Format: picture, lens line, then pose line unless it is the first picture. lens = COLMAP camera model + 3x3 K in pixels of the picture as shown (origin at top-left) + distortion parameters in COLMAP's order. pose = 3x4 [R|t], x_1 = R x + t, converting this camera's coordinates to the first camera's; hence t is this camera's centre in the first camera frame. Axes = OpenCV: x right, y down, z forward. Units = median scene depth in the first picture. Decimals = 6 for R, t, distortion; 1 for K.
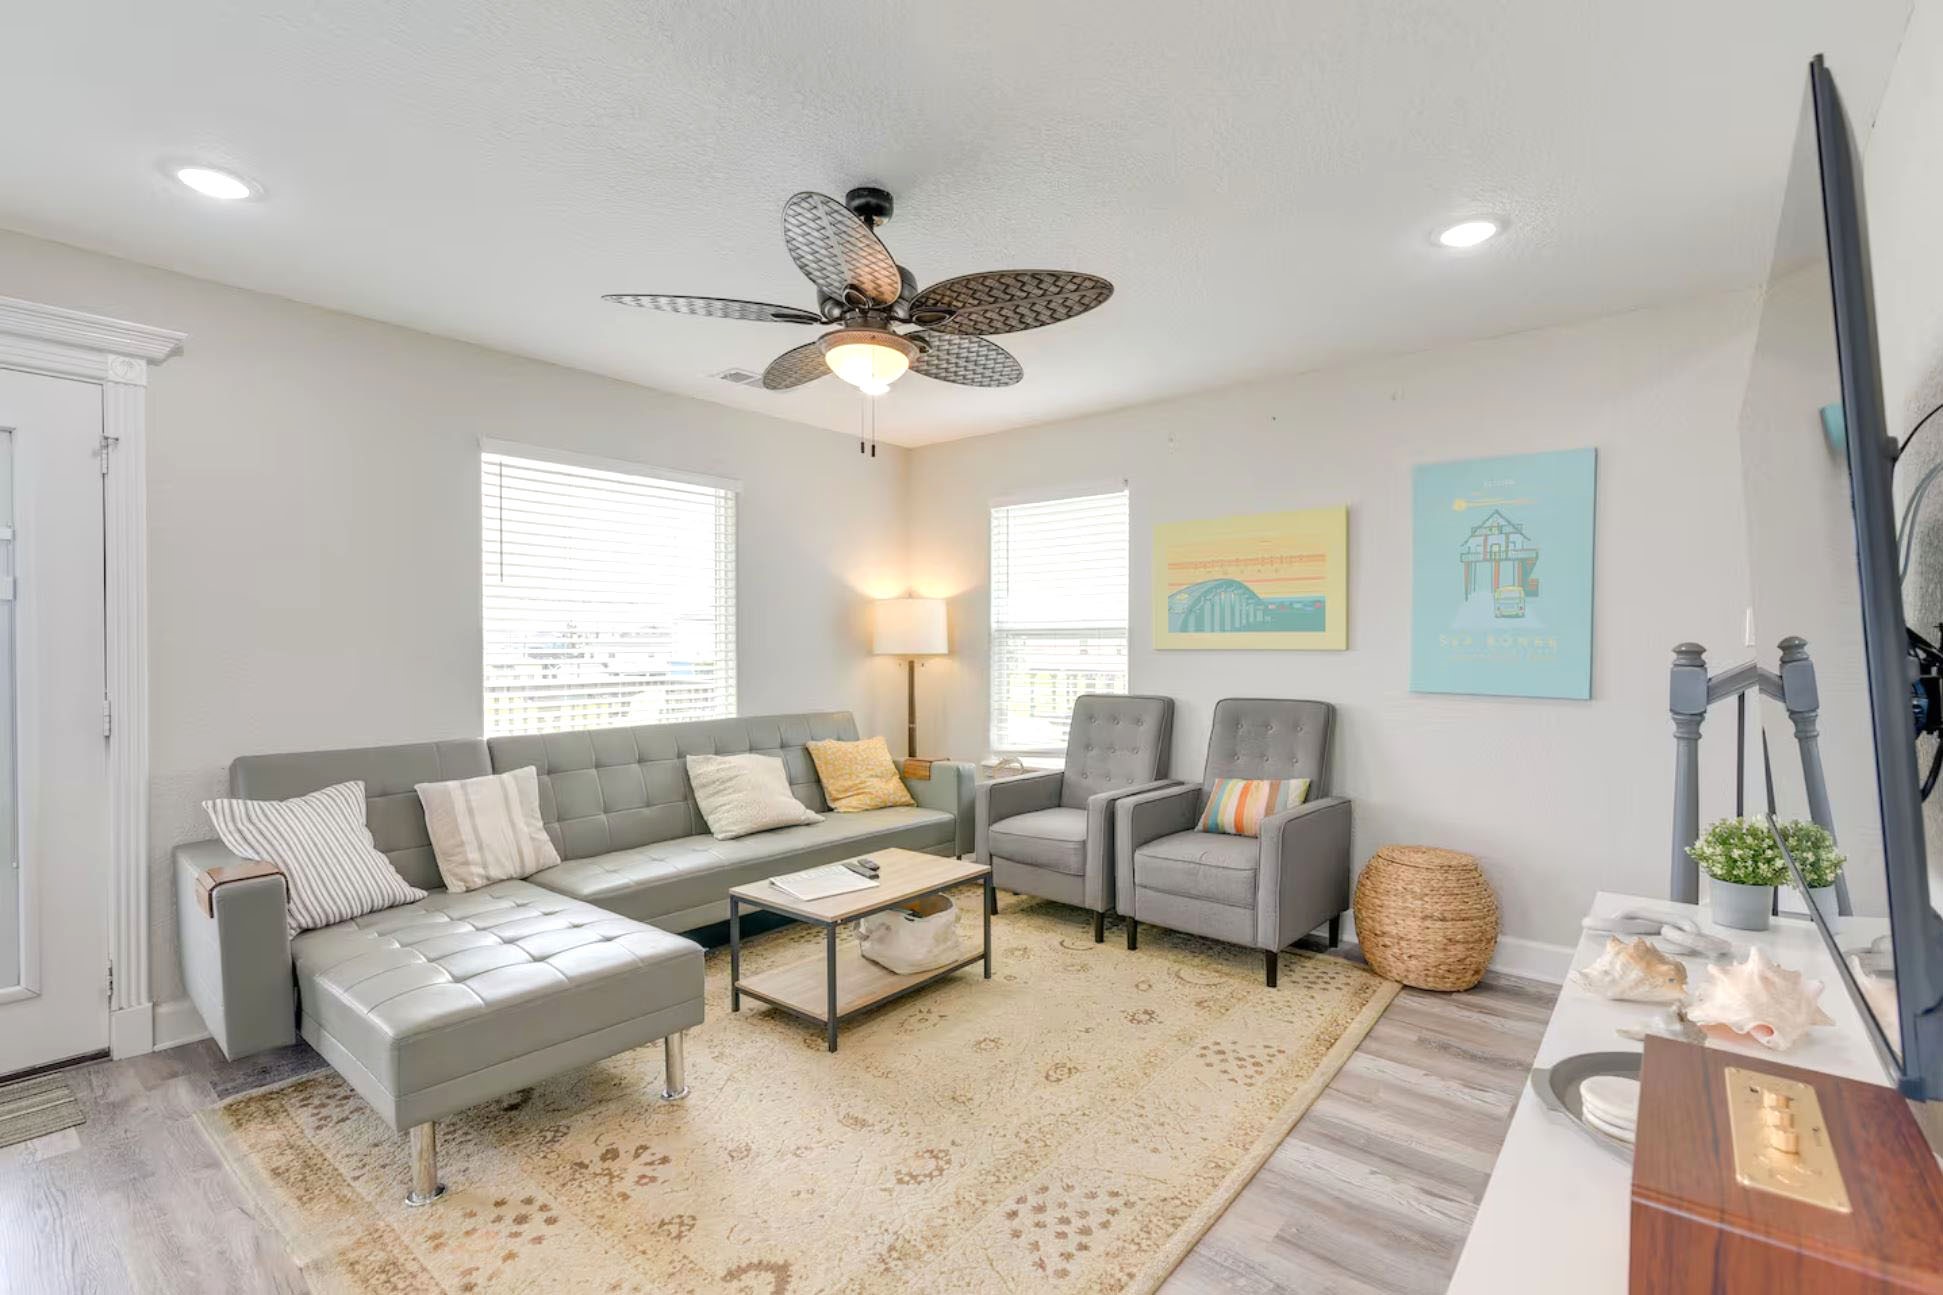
lens RADIAL K [[906.0, 0, 979.9], [0, 906.0, 657.4], [0, 0, 1]] dist [0.001327, 0.000035]
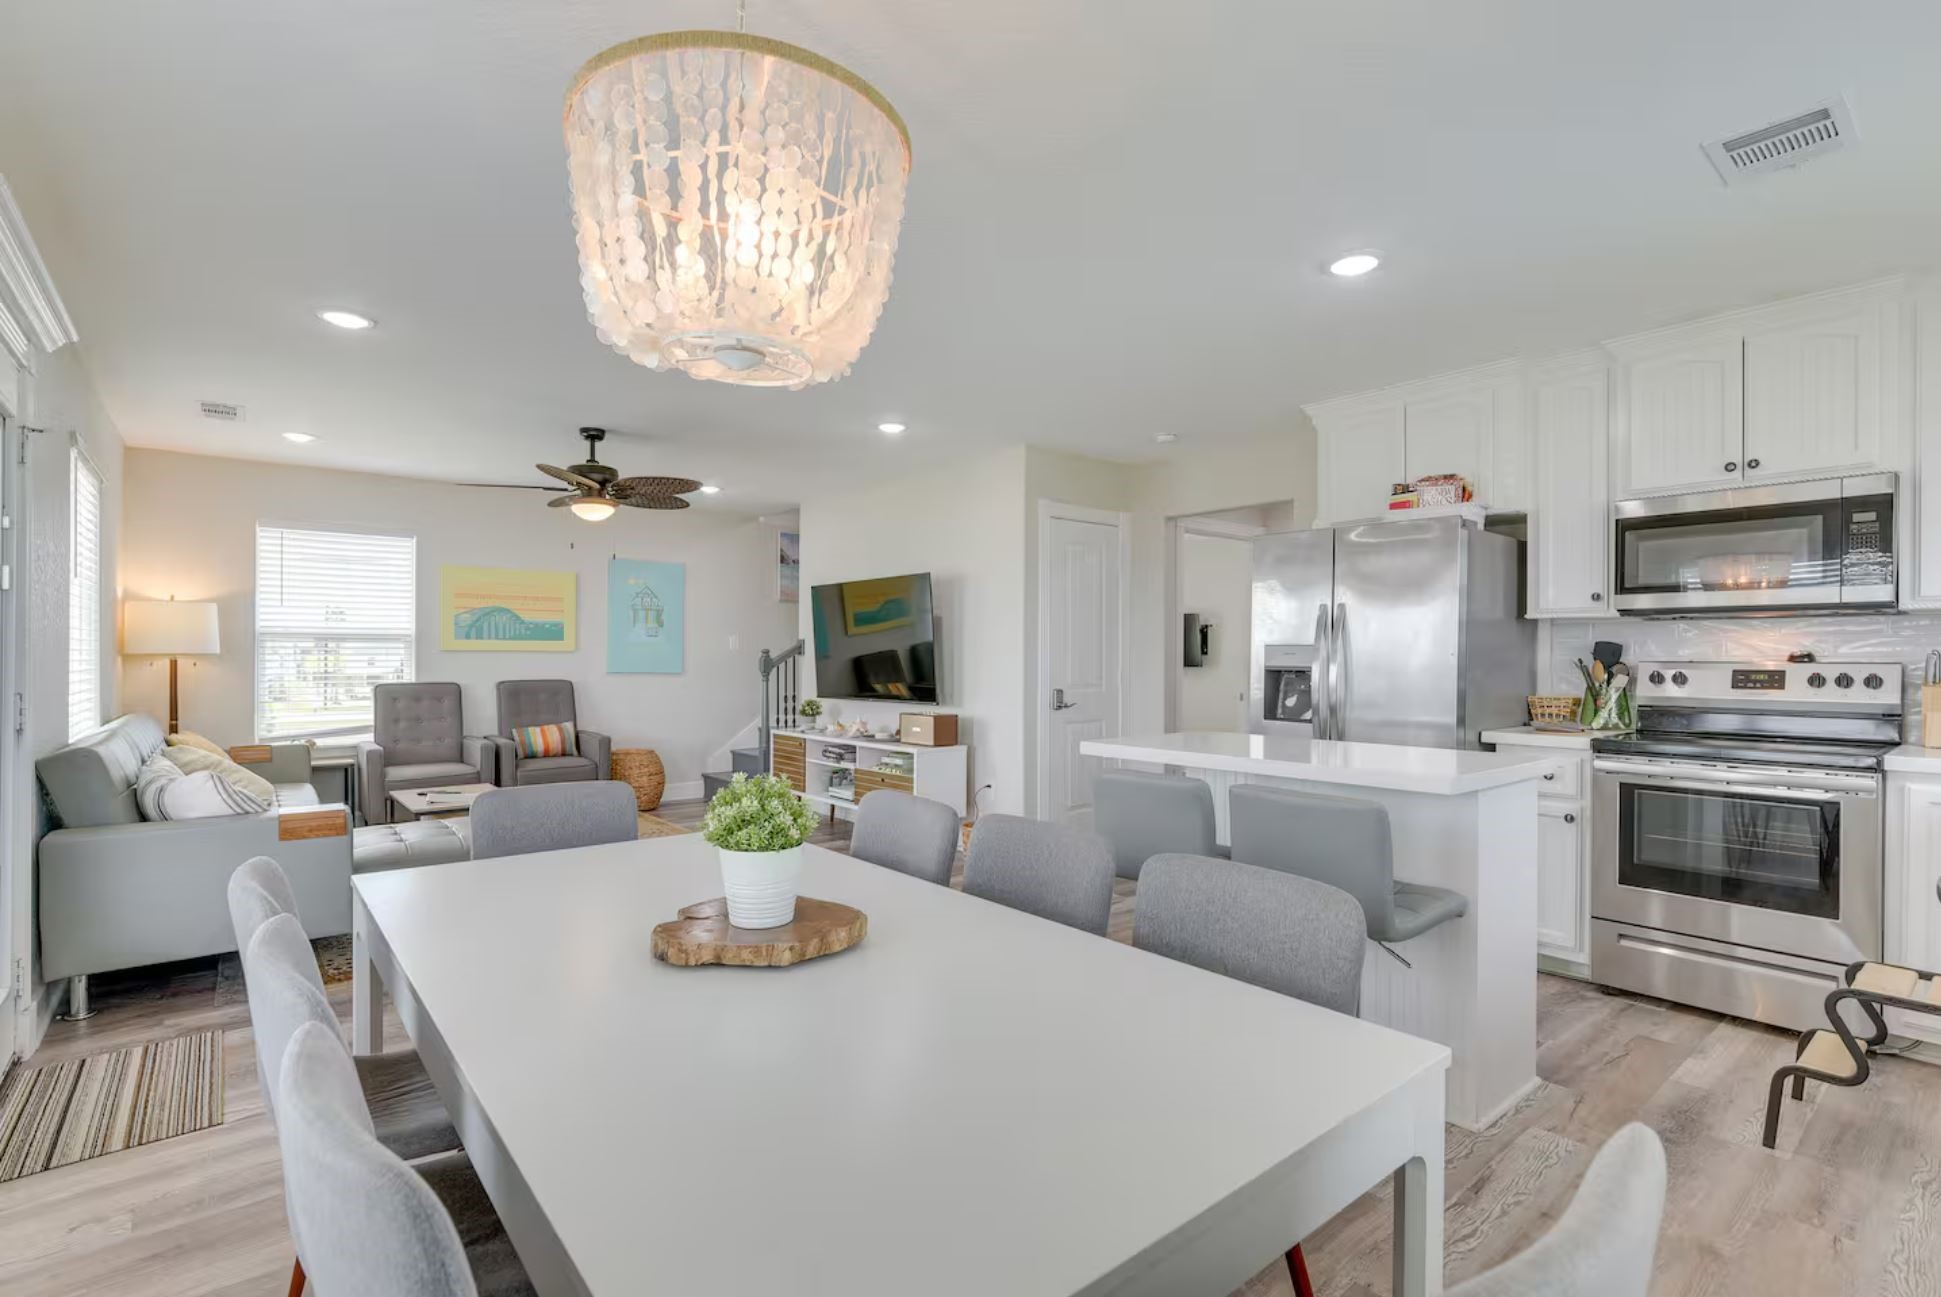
lens RADIAL K [[900.4, 0, 950.8], [0, 900.4, 648.7], [0, 0, 1]] dist [-0.000506, -0.000214]
pose [[0.215580, 0.008139, 0.976452, -1.248922], [0.008218, 0.999915, -0.010149, 0.011997], [-0.976452, 0.010213, 0.215495, -0.148055]]
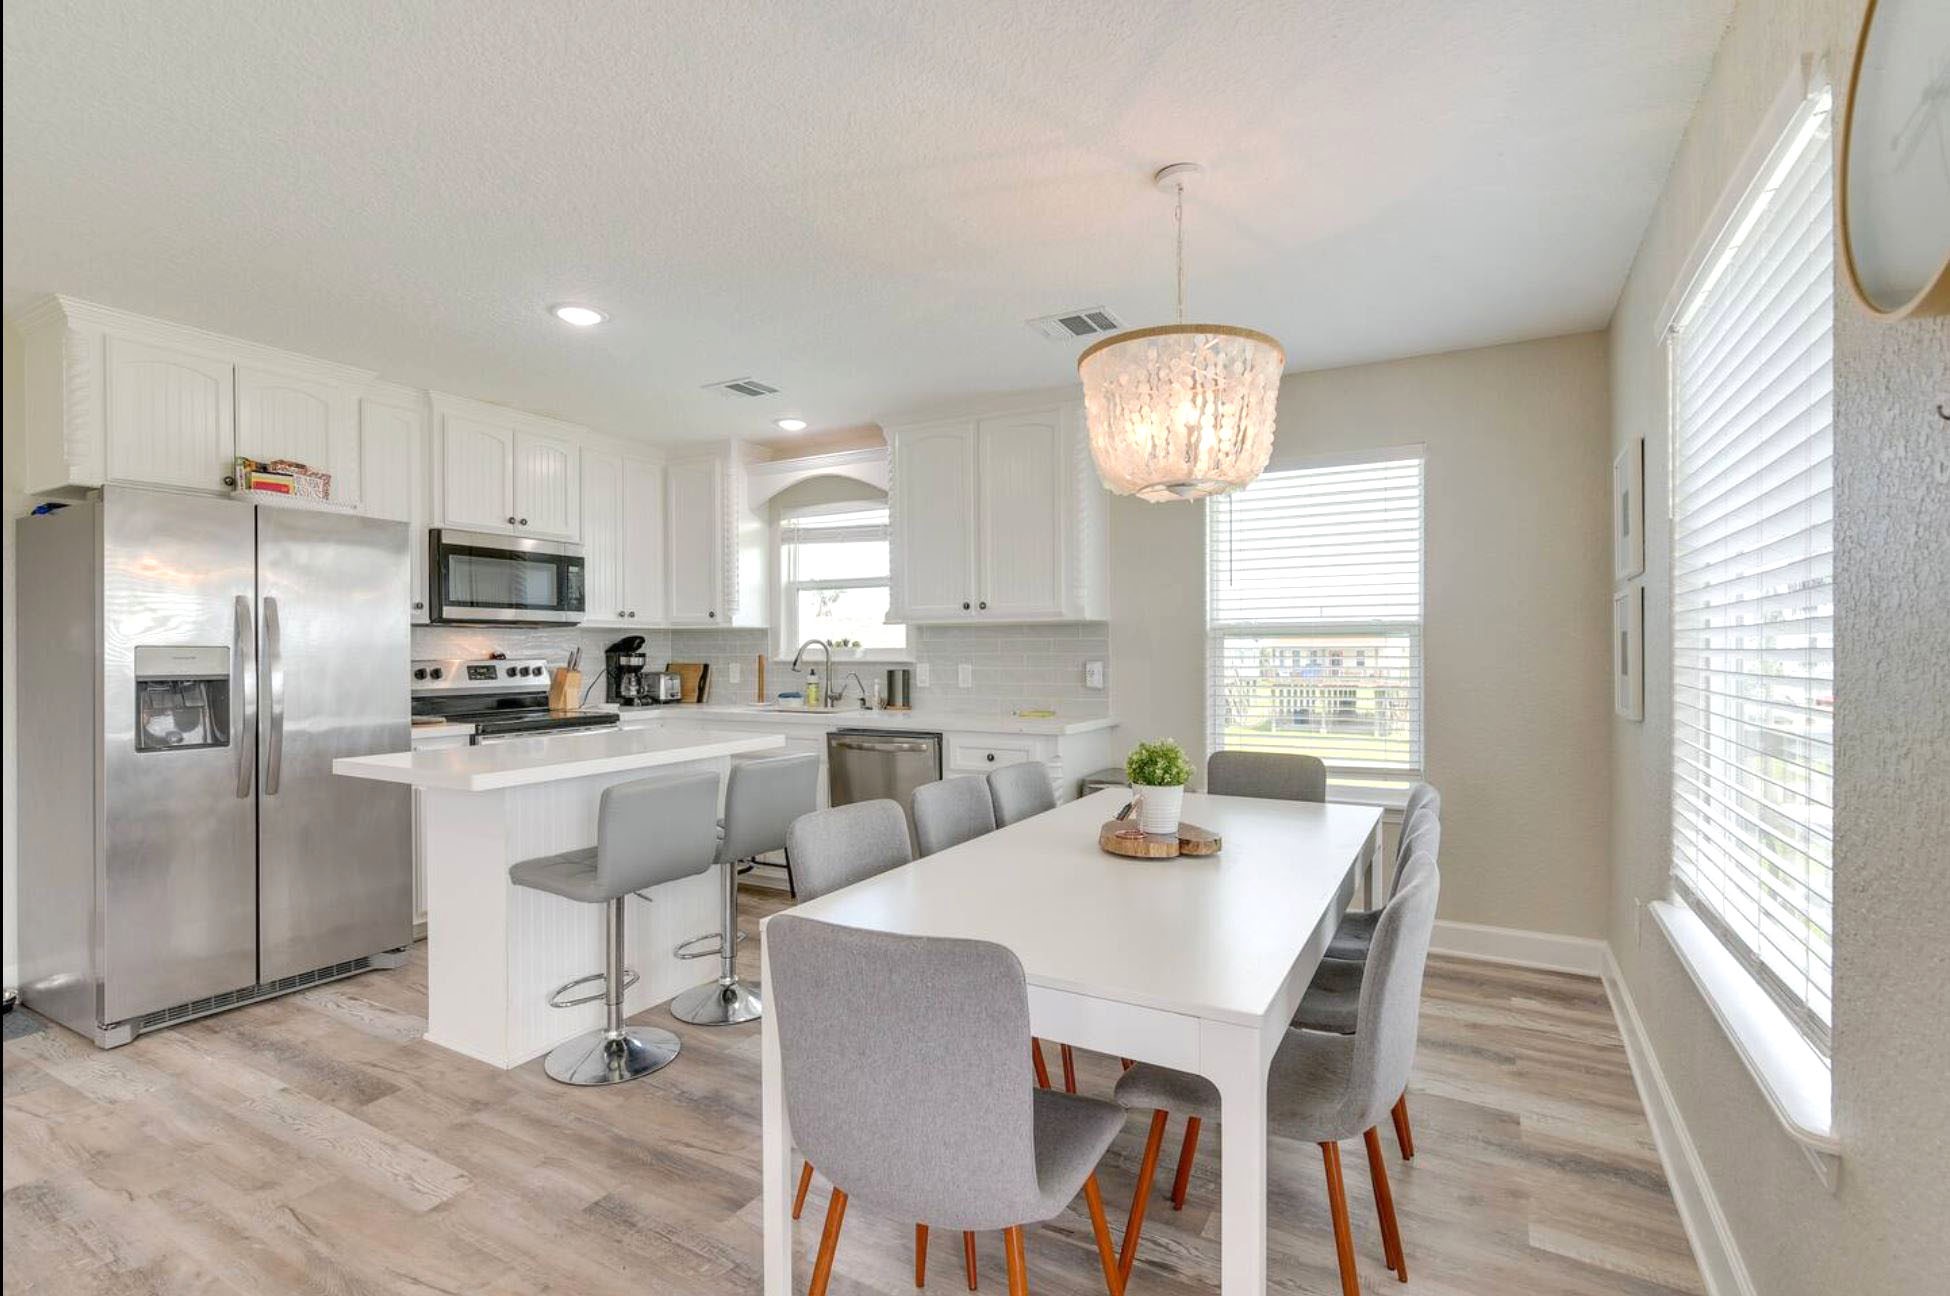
lens RADIAL K [[909.3, 0, 983.4], [0, 909.3, 657.9], [0, 0, 1]] dist [0.001327, 0.000035]
pose [[-0.984473, 0.004062, -0.175490, -0.663458], [0.000163, 0.999753, 0.022231, -0.007368], [0.175537, 0.021857, -0.984230, 0.601562]]
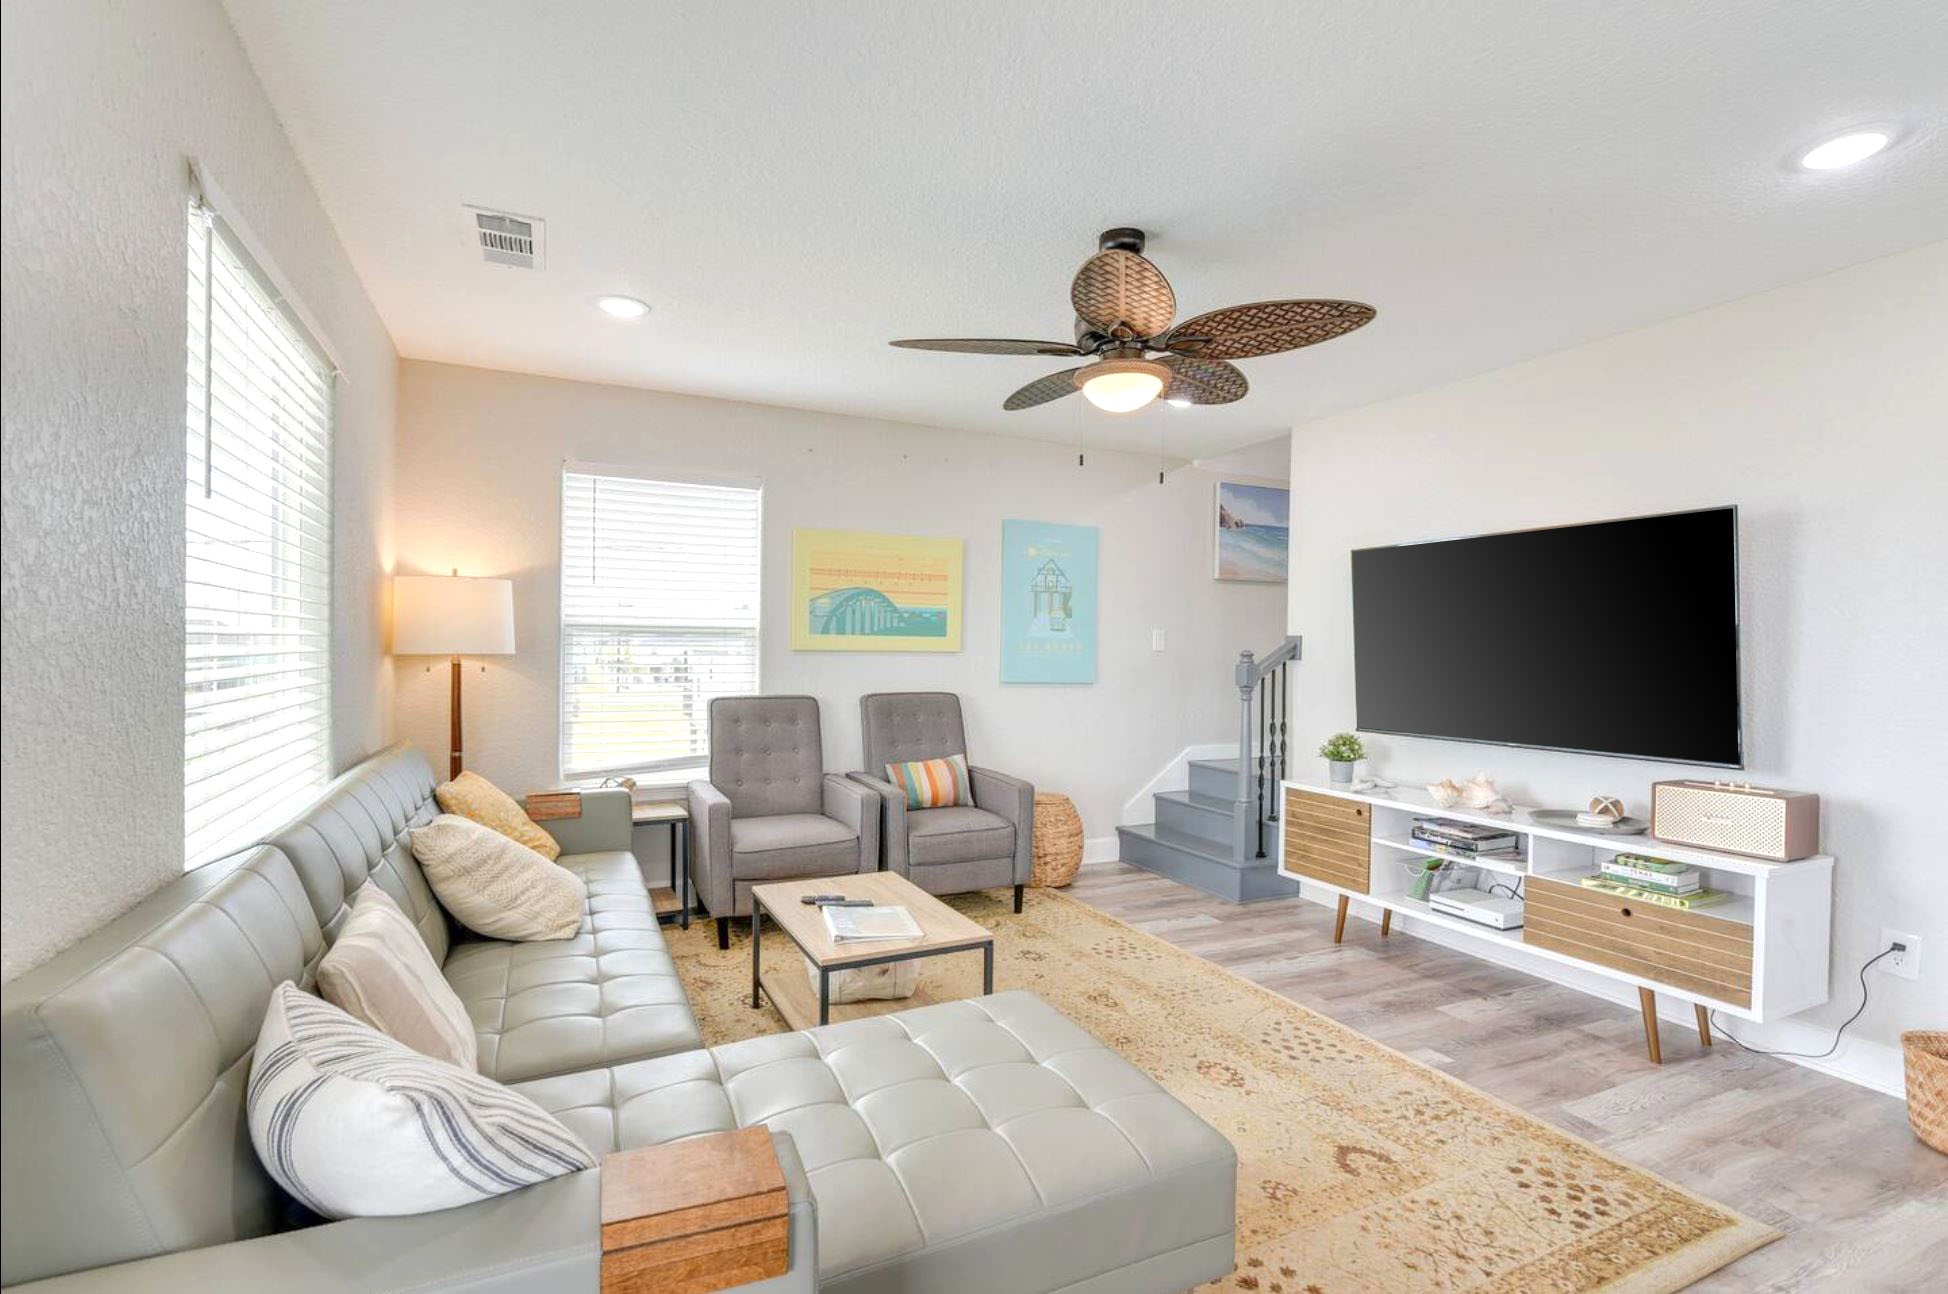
lens RADIAL K [[890.3, 0, 974.0], [0, 890.3, 647.0], [0, 0, 1]] dist [-0.002757, -0.000026]
pose [[0.428789, 0.006177, 0.903384, -0.746530], [-0.000349, 0.999978, -0.006672, -0.006394], [-0.903405, 0.002546, 0.428781, 0.447793]]
